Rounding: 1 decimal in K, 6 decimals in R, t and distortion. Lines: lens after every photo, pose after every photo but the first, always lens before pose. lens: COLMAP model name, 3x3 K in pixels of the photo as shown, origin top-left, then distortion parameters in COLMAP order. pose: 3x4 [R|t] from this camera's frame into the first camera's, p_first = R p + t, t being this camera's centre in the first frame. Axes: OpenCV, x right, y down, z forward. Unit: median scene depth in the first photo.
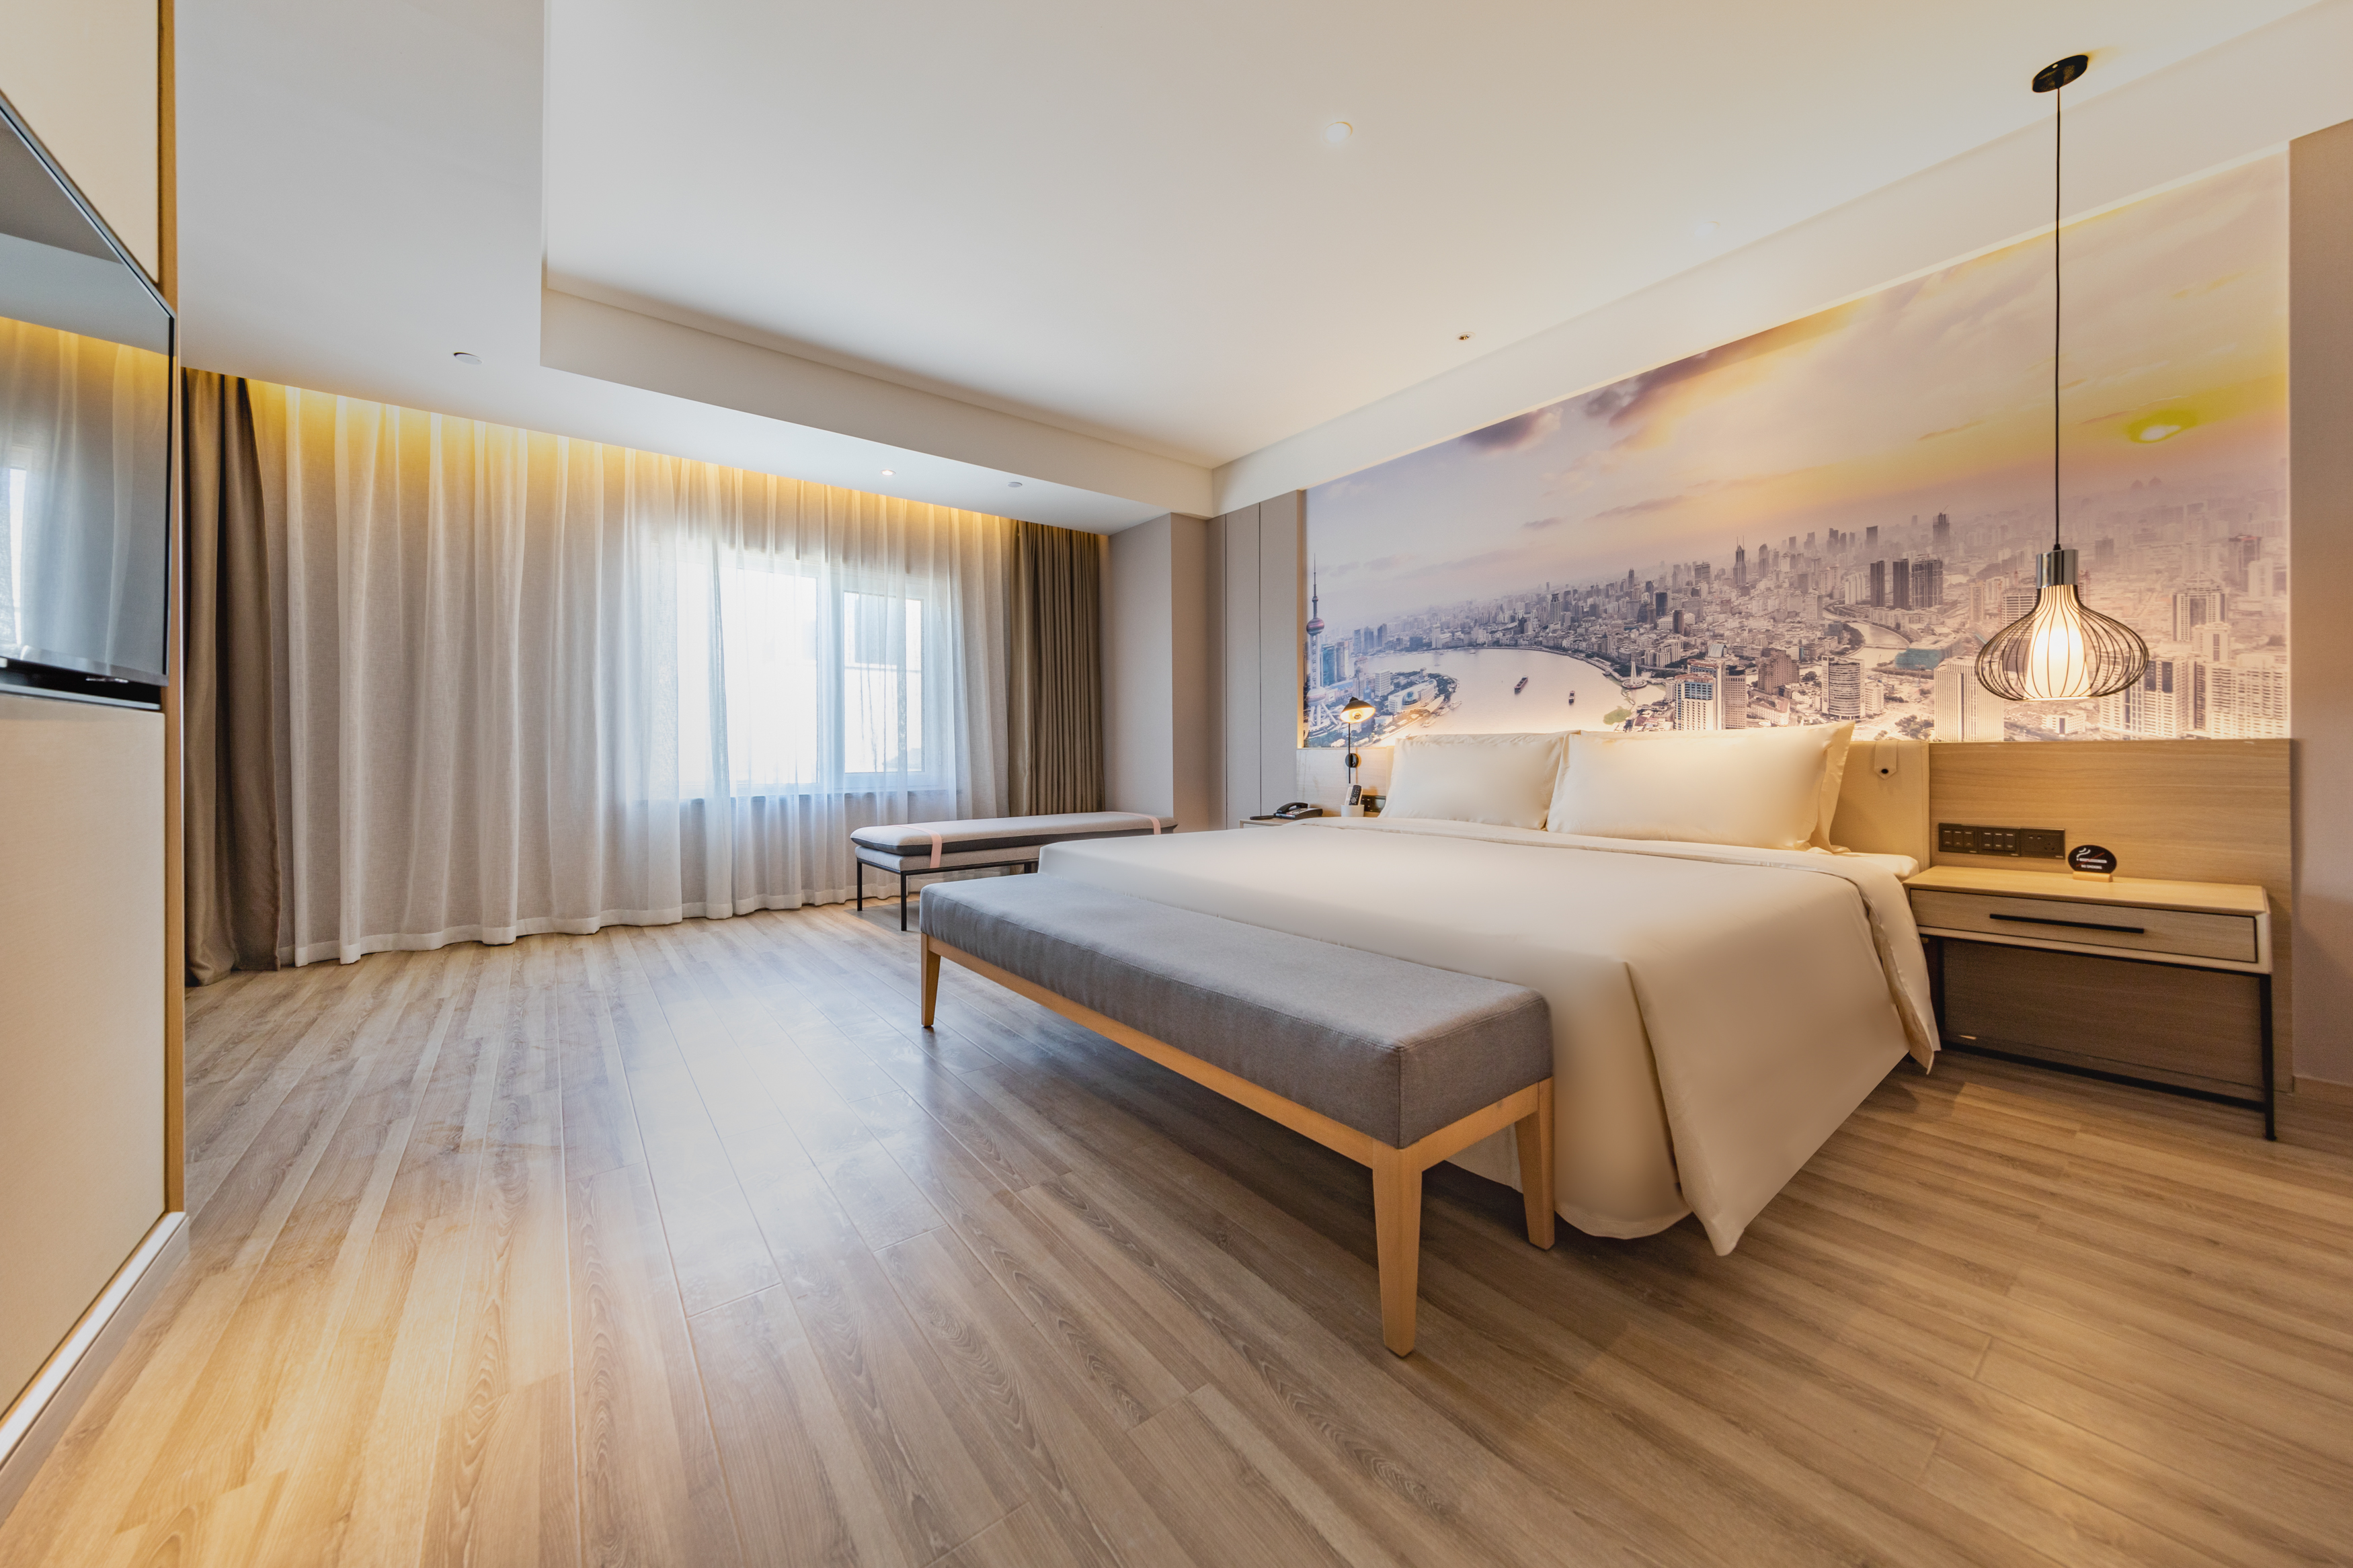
lens RADIAL K [[763.6, 0, 1185.3], [0, 763.6, 749.1], [0, 0, 1]] dist [-0.000819, 0.000067]
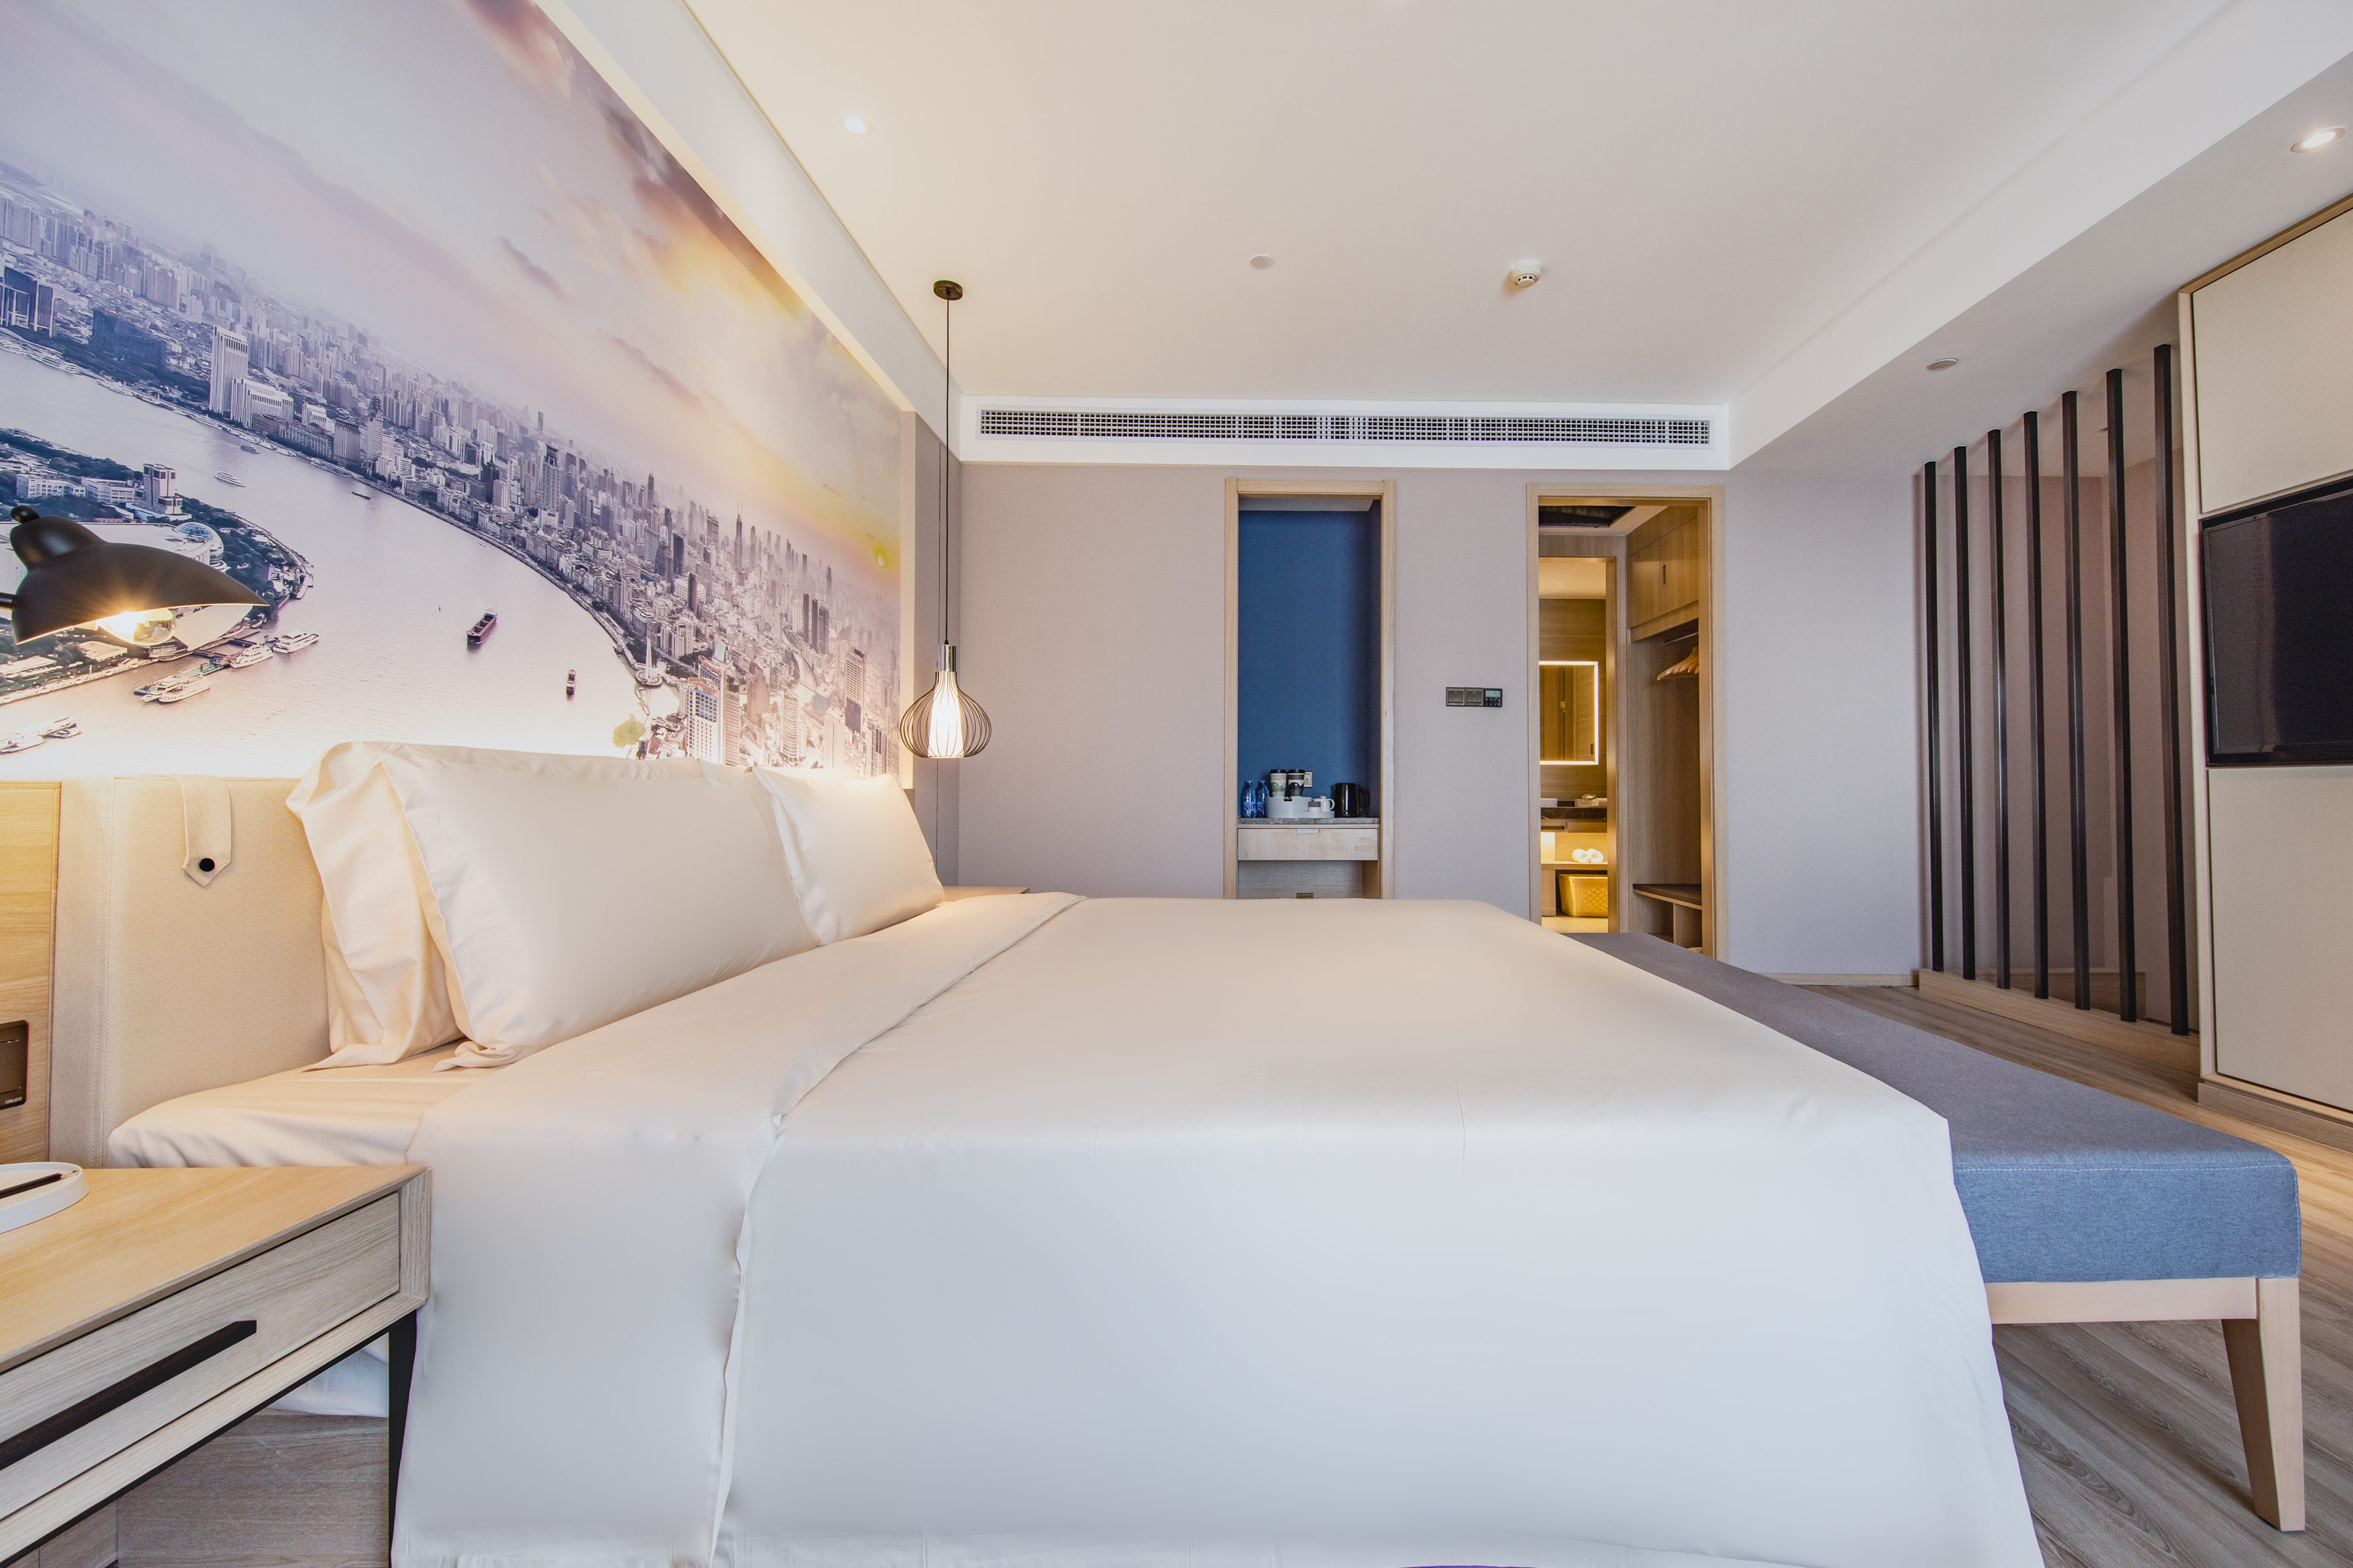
lens RADIAL K [[912.5, 0, 1181.5], [0, 912.5, 769.0], [0, 0, 1]] dist [-0.016604, -0.000252]
pose [[-0.713479, 0.014386, 0.700529, -0.170192], [-0.009661, 0.999492, -0.030365, -0.002437], [-0.700610, -0.028432, -0.712977, 1.285635]]
